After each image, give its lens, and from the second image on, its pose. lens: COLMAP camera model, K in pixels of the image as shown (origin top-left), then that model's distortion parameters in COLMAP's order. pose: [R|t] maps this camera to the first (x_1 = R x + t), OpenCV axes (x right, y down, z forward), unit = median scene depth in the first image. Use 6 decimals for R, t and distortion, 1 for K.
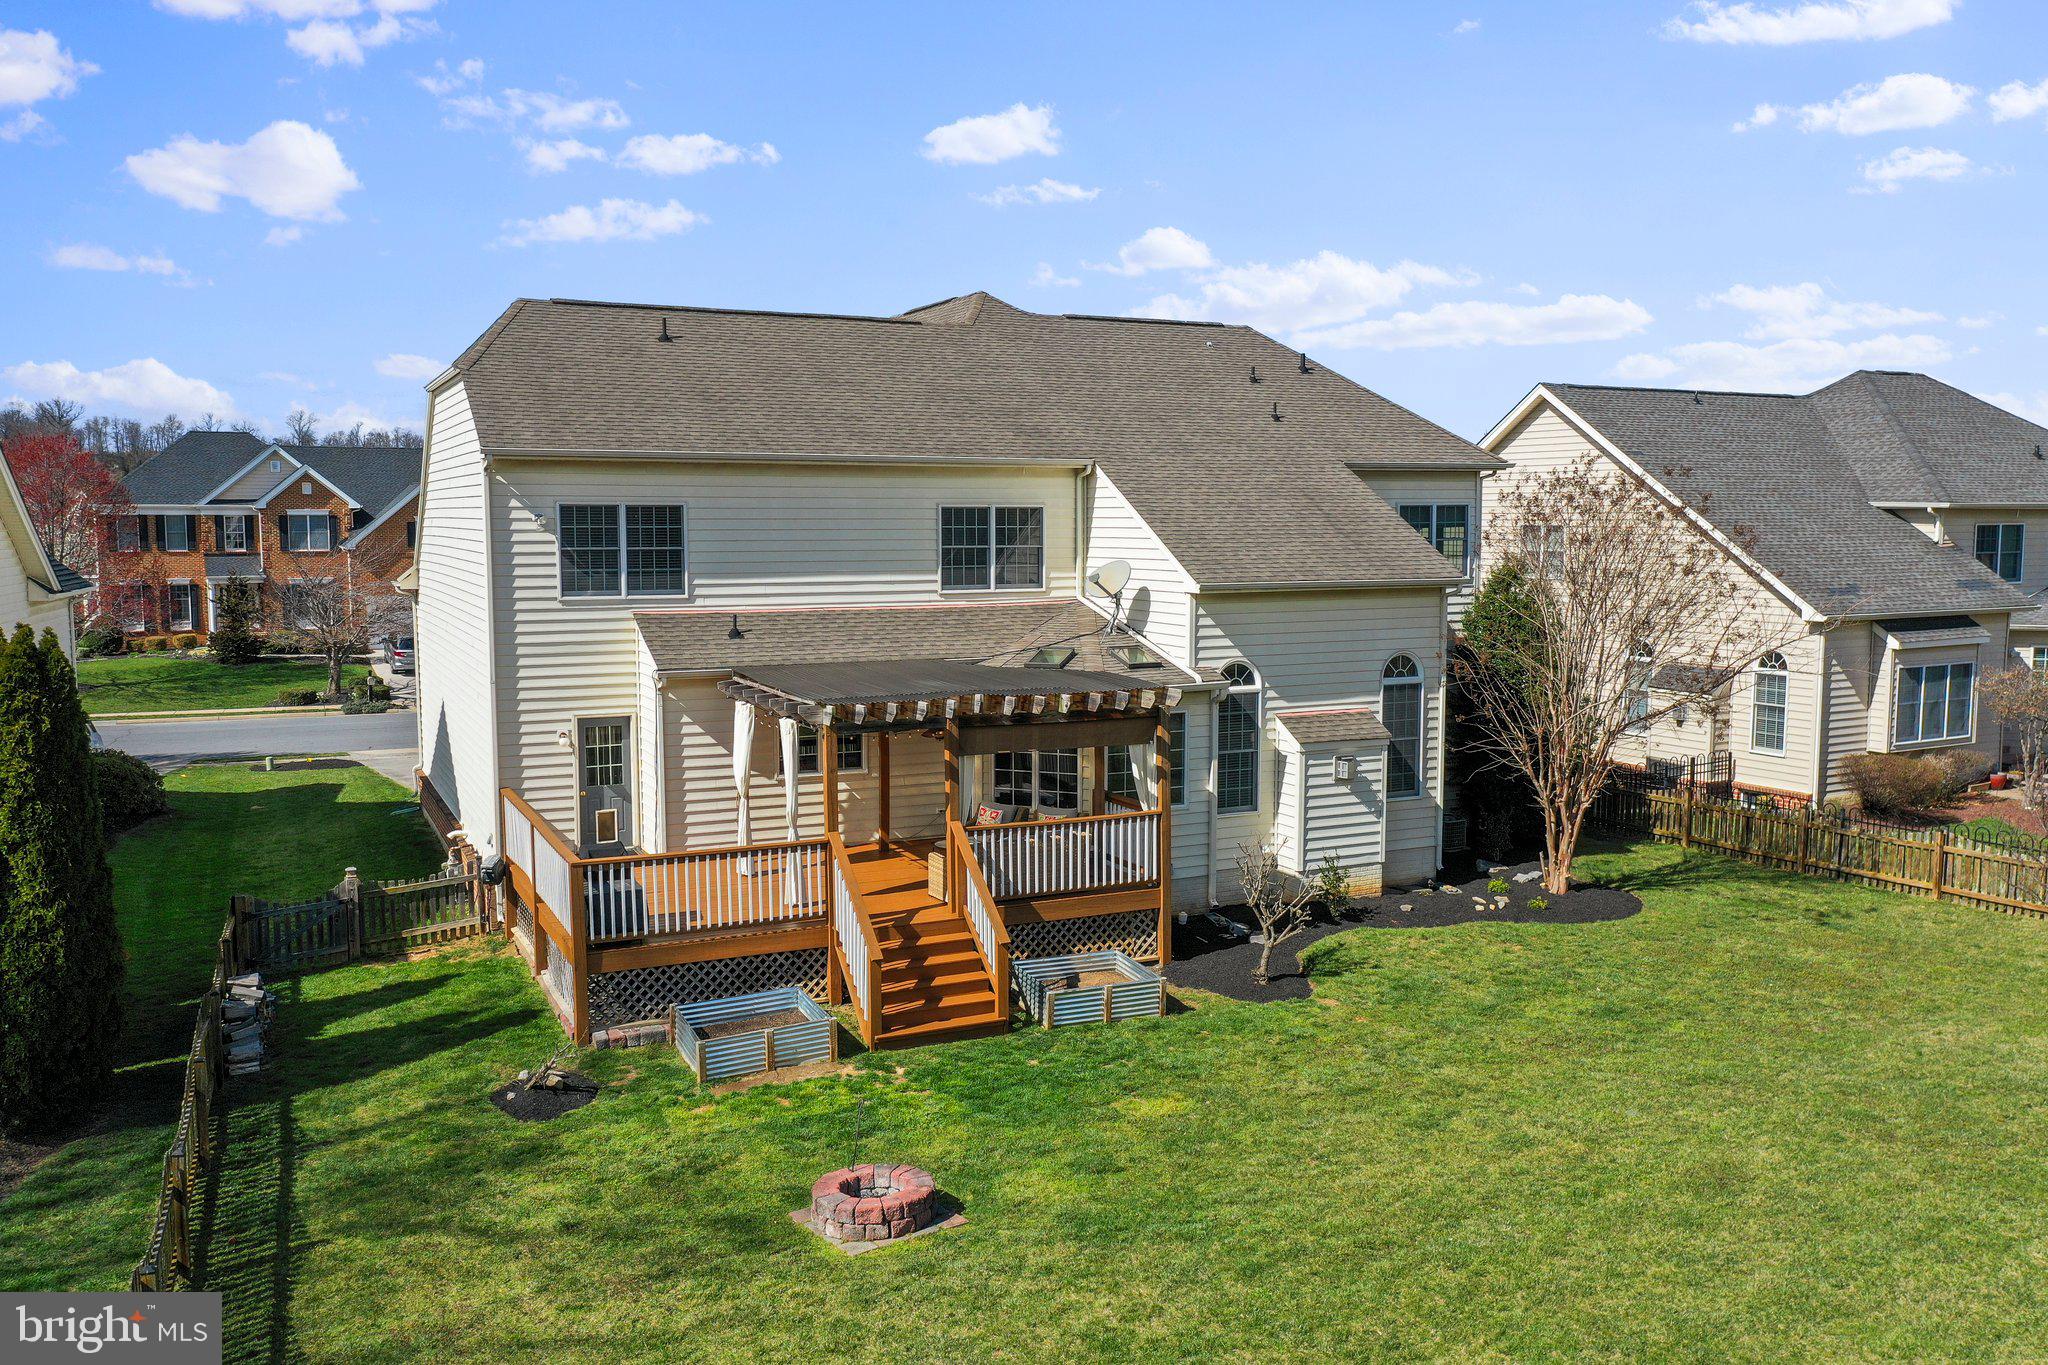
lens RADIAL K [[1614.0, 0, 1012.9], [0, 1614.0, 678.1], [0, 0, 1]] dist [-0.008488, 0.008003]
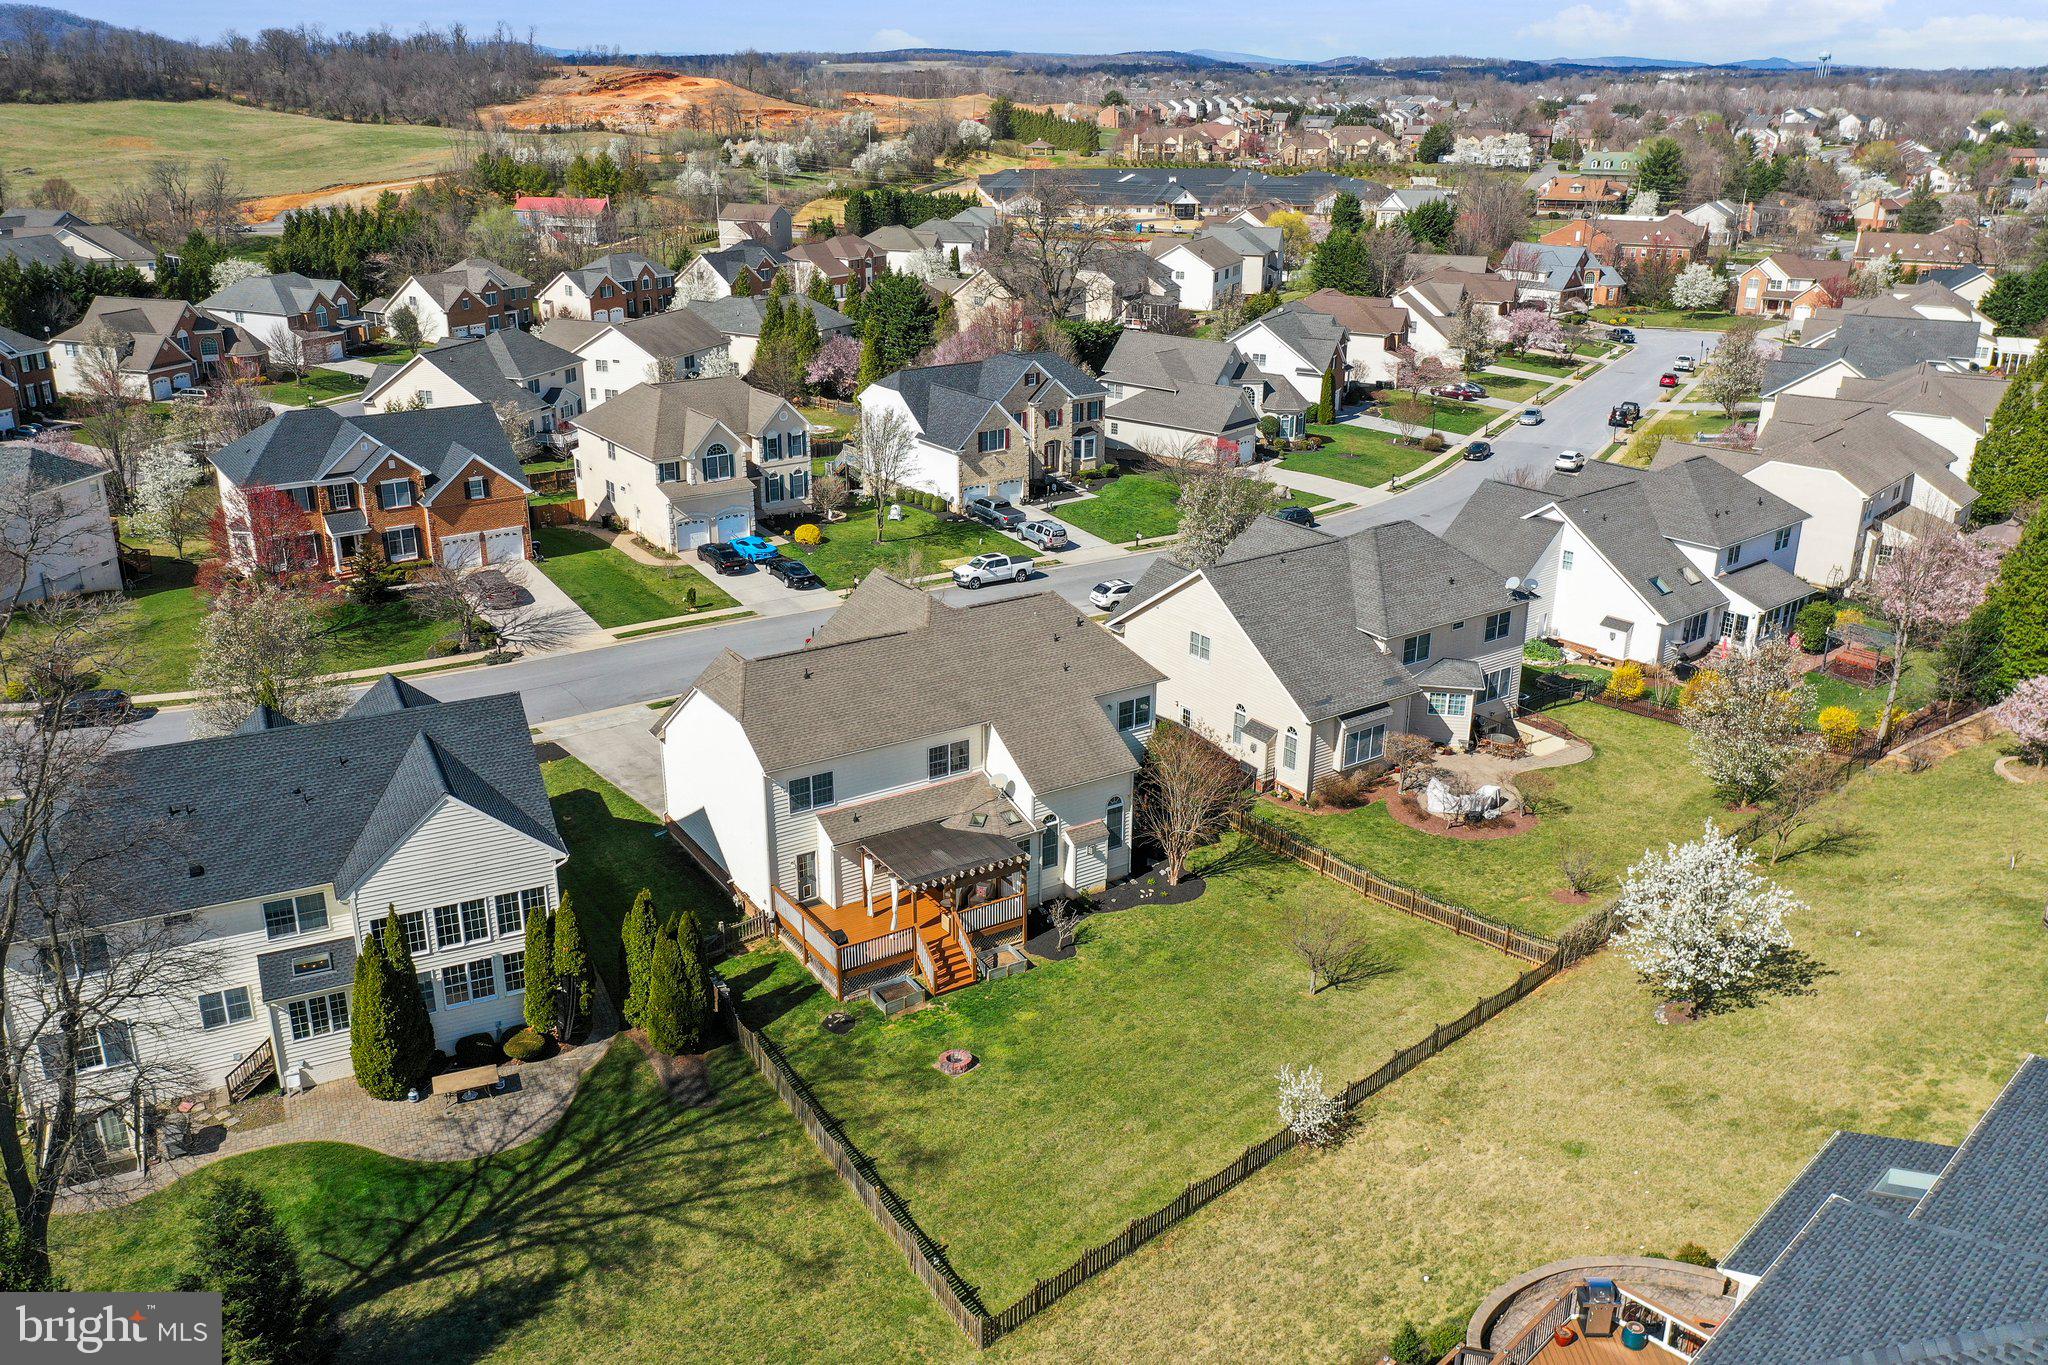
lens RADIAL K [[1614.0, 0, 1012.9], [0, 1614.0, 678.1], [0, 0, 1]] dist [-0.008488, 0.008003]
pose [[0.992314, -0.039912, 0.117136, -0.207633], [0.008375, 0.966051, 0.258216, -0.868858], [-0.123466, -0.255250, 0.958960, -1.375410]]
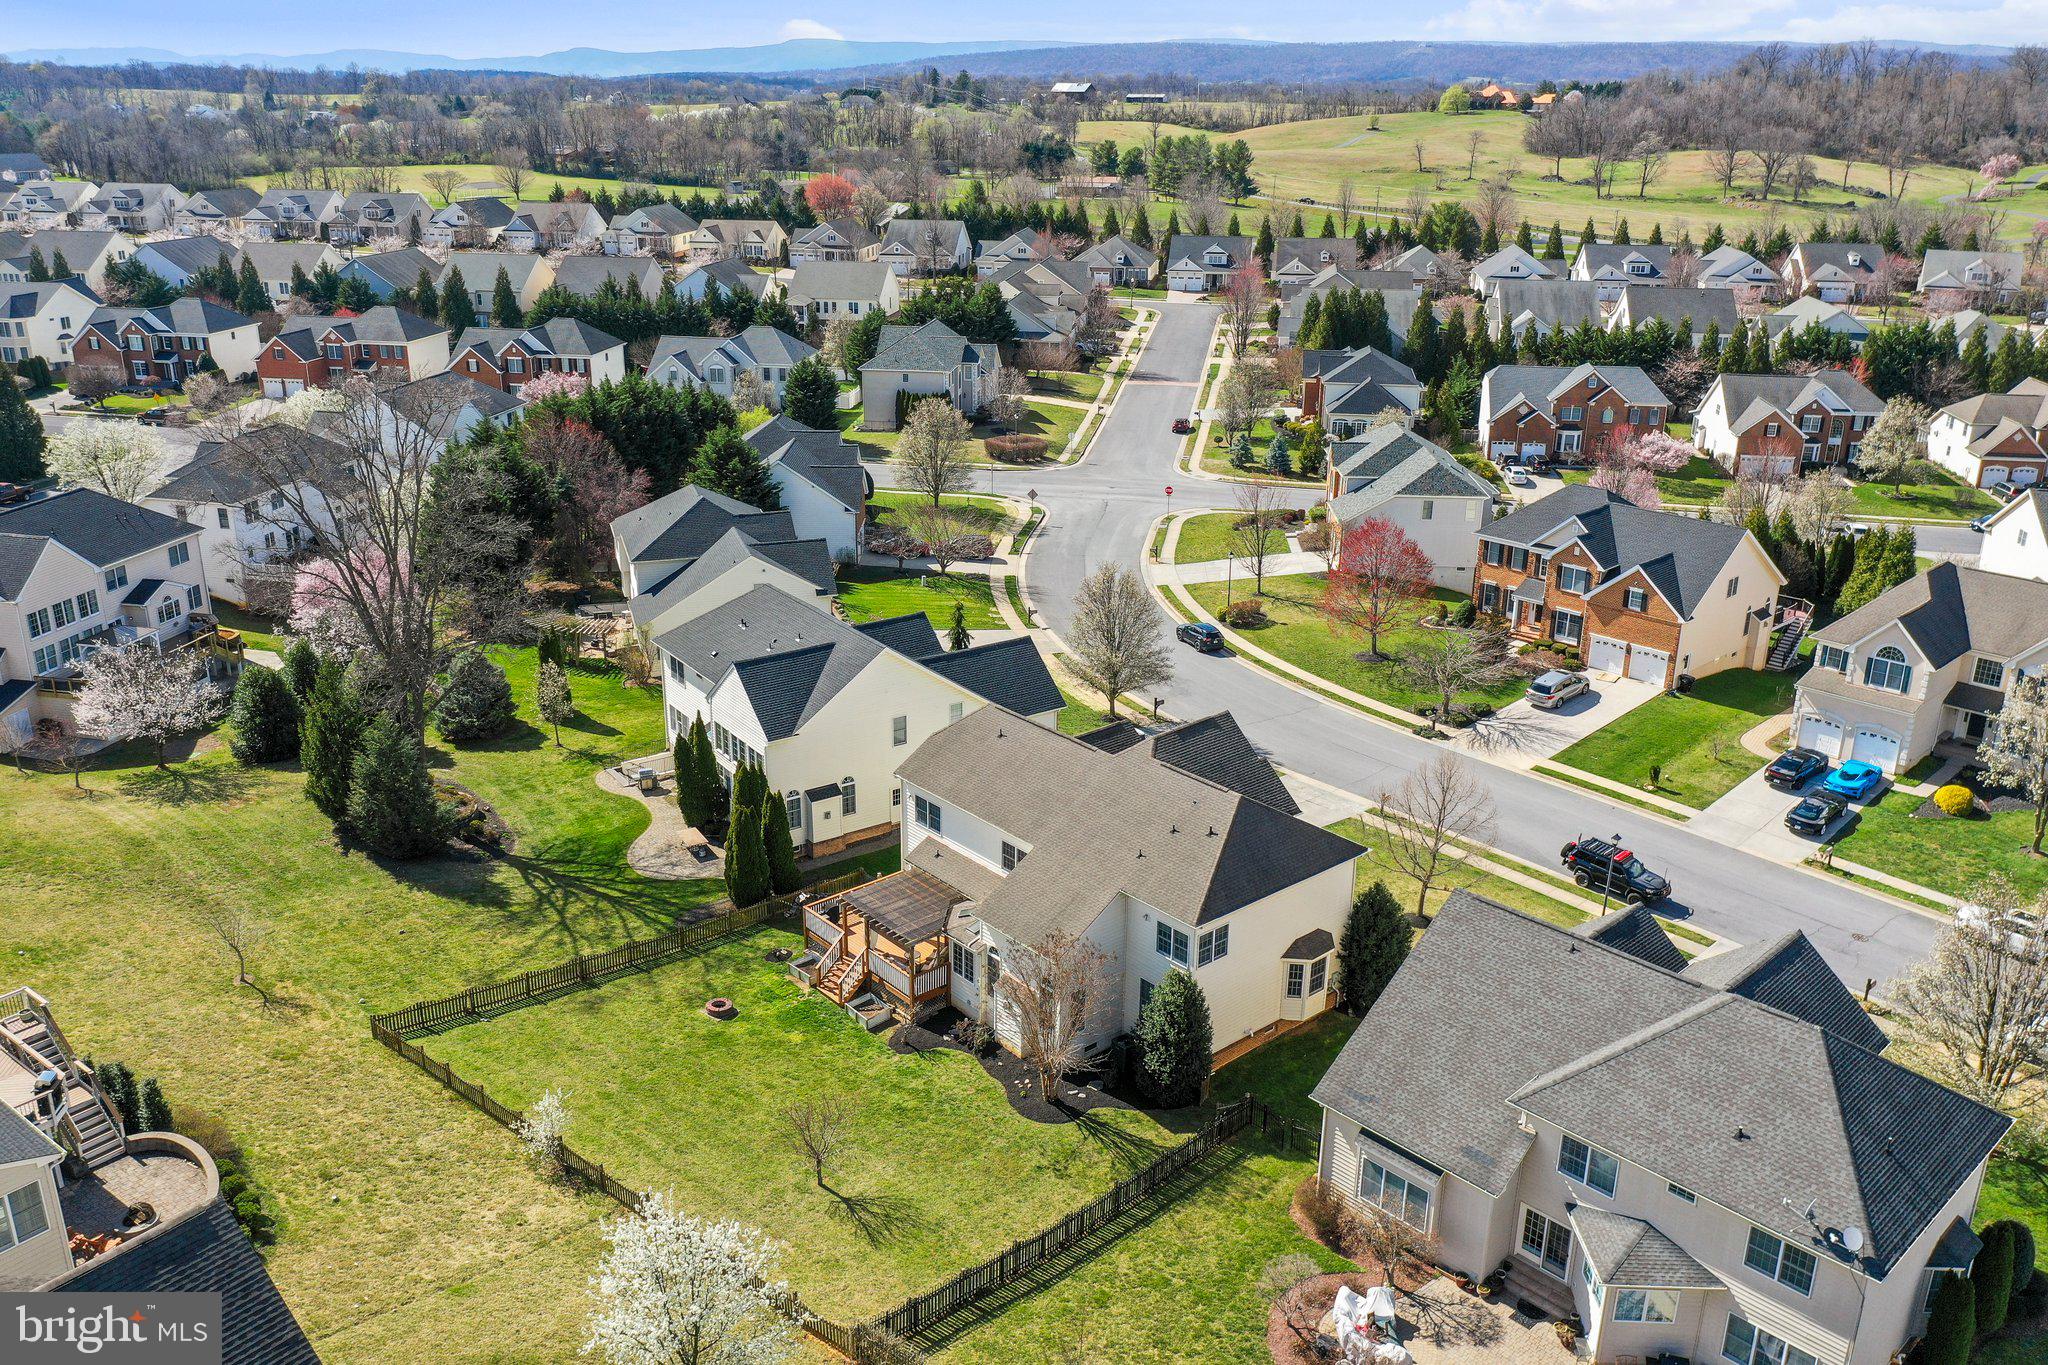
lens RADIAL K [[1614.0, 0, 1012.9], [0, 1614.0, 678.1], [0, 0, 1]] dist [-0.008488, 0.008003]
pose [[0.257403, 0.328721, -0.908673, 2.338484], [-0.098903, 0.944383, 0.313622, -1.221464], [0.961229, 0.009144, 0.275598, 0.306805]]
